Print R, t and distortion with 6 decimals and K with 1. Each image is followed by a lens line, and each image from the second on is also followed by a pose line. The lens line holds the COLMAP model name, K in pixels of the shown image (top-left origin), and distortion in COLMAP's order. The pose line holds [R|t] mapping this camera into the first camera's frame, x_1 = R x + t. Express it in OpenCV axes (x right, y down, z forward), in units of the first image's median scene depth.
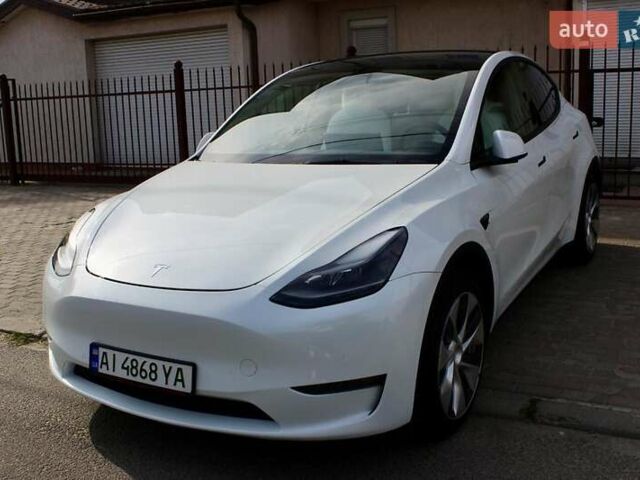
lens RADIAL K [[735.2, 0, 320.0], [0, 735.2, 240.0], [0, 0, 1]] dist [-0.083541, -0.007060]
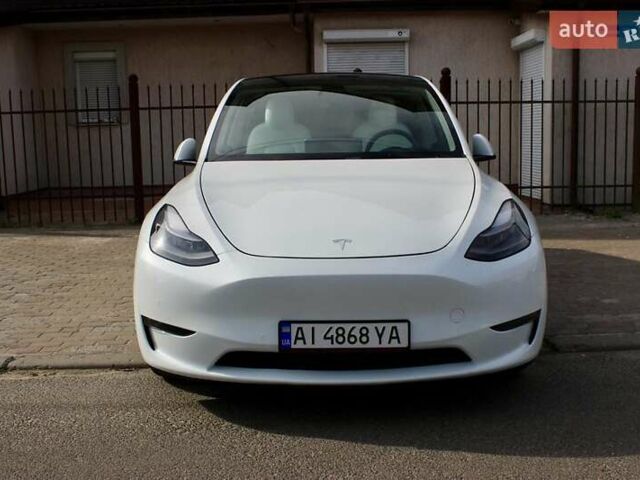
lens RADIAL K [[735.2, 0, 320.0], [0, 735.2, 240.0], [0, 0, 1]] dist [-0.083541, -0.007060]
pose [[0.864479, -0.049411, 0.500235, -0.816513], [0.080903, 0.995860, -0.041444, 0.079281], [-0.496116, 0.076298, 0.864897, 0.080173]]
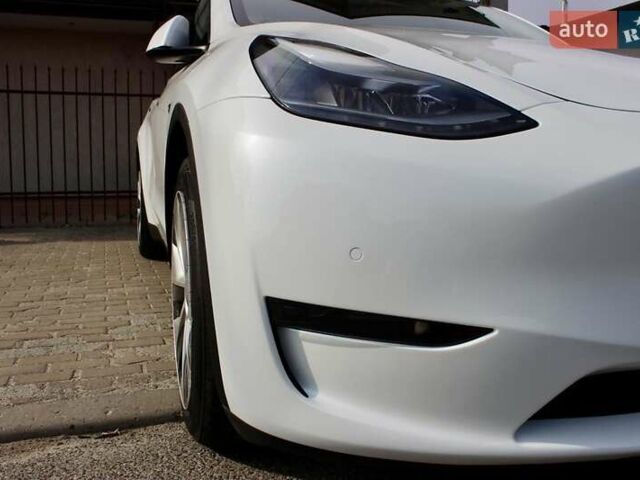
lens RADIAL K [[599.5, 0, 320.0], [0, 599.5, 240.0], [0, 0, 1]] dist [-0.119885, 0.024168]
pose [[0.656021, -0.037573, 0.753807, -0.707927], [0.119958, 0.991255, -0.054989, 0.119155], [-0.745148, 0.126499, 0.654791, 1.018758]]
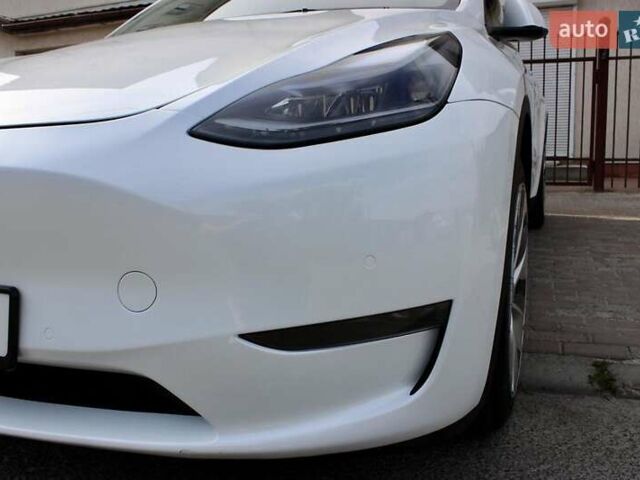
lens RADIAL K [[599.5, 0, 320.0], [0, 599.5, 240.0], [0, 0, 1]] dist [-0.119885, 0.024168]
pose [[0.989254, -0.001642, 0.146200, -0.039601], [0.006583, 0.999423, -0.033319, 0.148417], [-0.146060, 0.033923, 0.988694, 0.612321]]
